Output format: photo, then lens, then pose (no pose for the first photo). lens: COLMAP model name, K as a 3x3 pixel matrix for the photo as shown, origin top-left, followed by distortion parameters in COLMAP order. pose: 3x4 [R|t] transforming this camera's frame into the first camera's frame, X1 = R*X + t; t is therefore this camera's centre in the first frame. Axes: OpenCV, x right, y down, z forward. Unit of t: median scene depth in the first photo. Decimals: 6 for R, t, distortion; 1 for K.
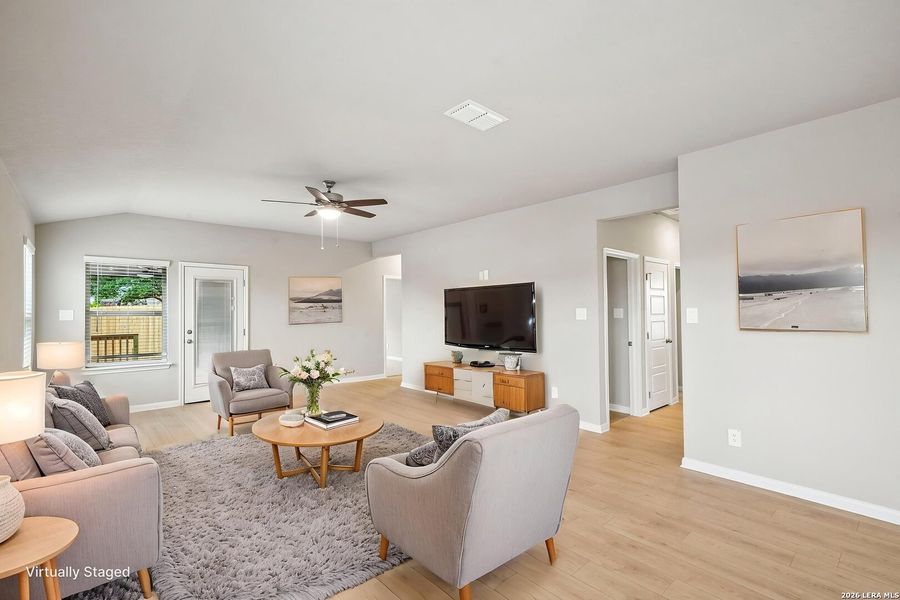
lens RADIAL K [[404.2, 0, 449.1], [0, 404.2, 303.5], [0, 0, 1]] dist [0.016140, -0.000125]
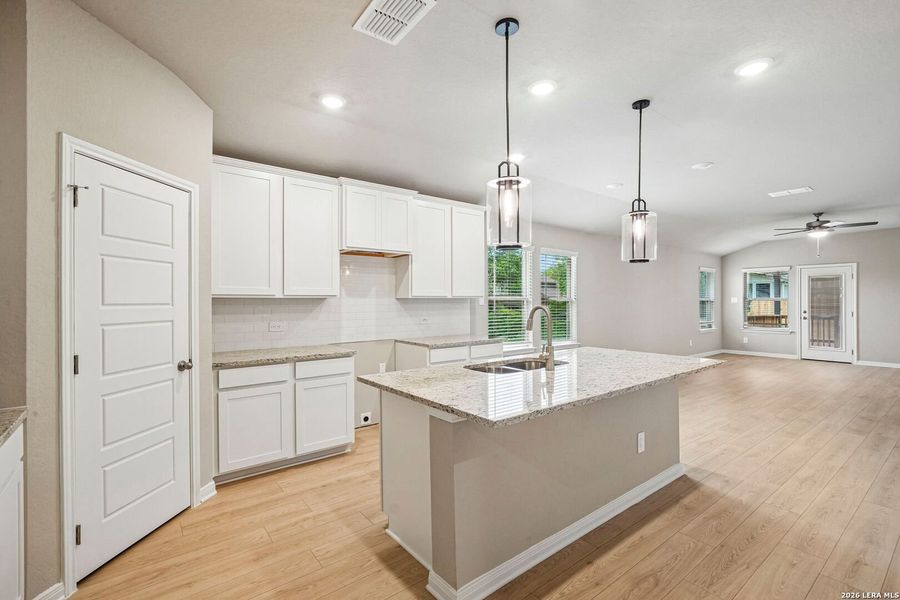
lens RADIAL K [[406.2, 0, 442.9], [0, 406.2, 301.4], [0, 0, 1]] dist [0.000033, -0.000055]
pose [[-0.078228, 0.006068, -0.996917, 0.964997], [0.019541, 0.999799, 0.004553, -0.002191], [0.996744, -0.019125, -0.078331, -0.213736]]
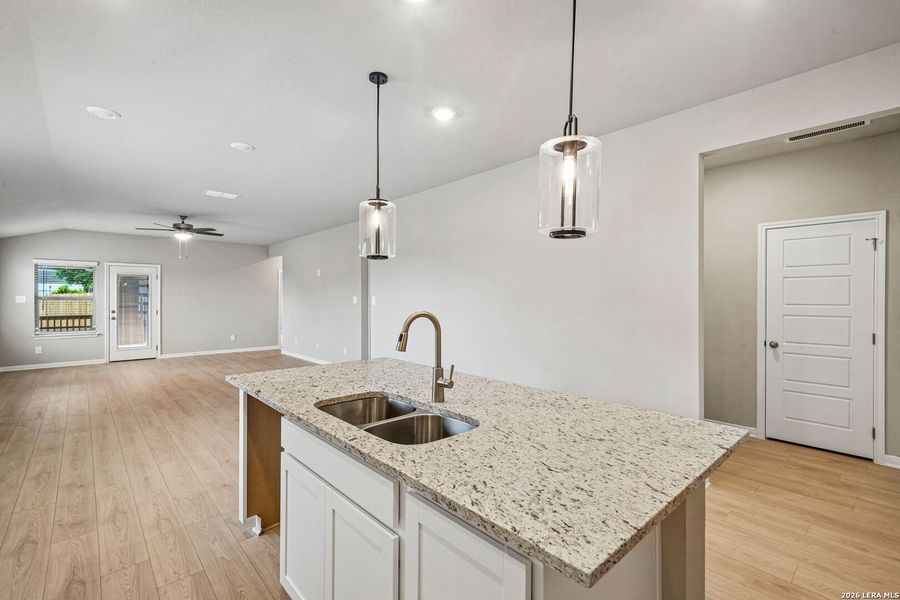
lens RADIAL K [[407.3, 0, 449.6], [0, 407.3, 297.3], [0, 0, 1]] dist [0.017799, 0.000374]
pose [[0.999985, 0.005219, 0.001546, 0.537972], [-0.005241, 0.999881, 0.014542, -0.007708], [-0.001470, -0.014550, 0.999893, -0.443813]]
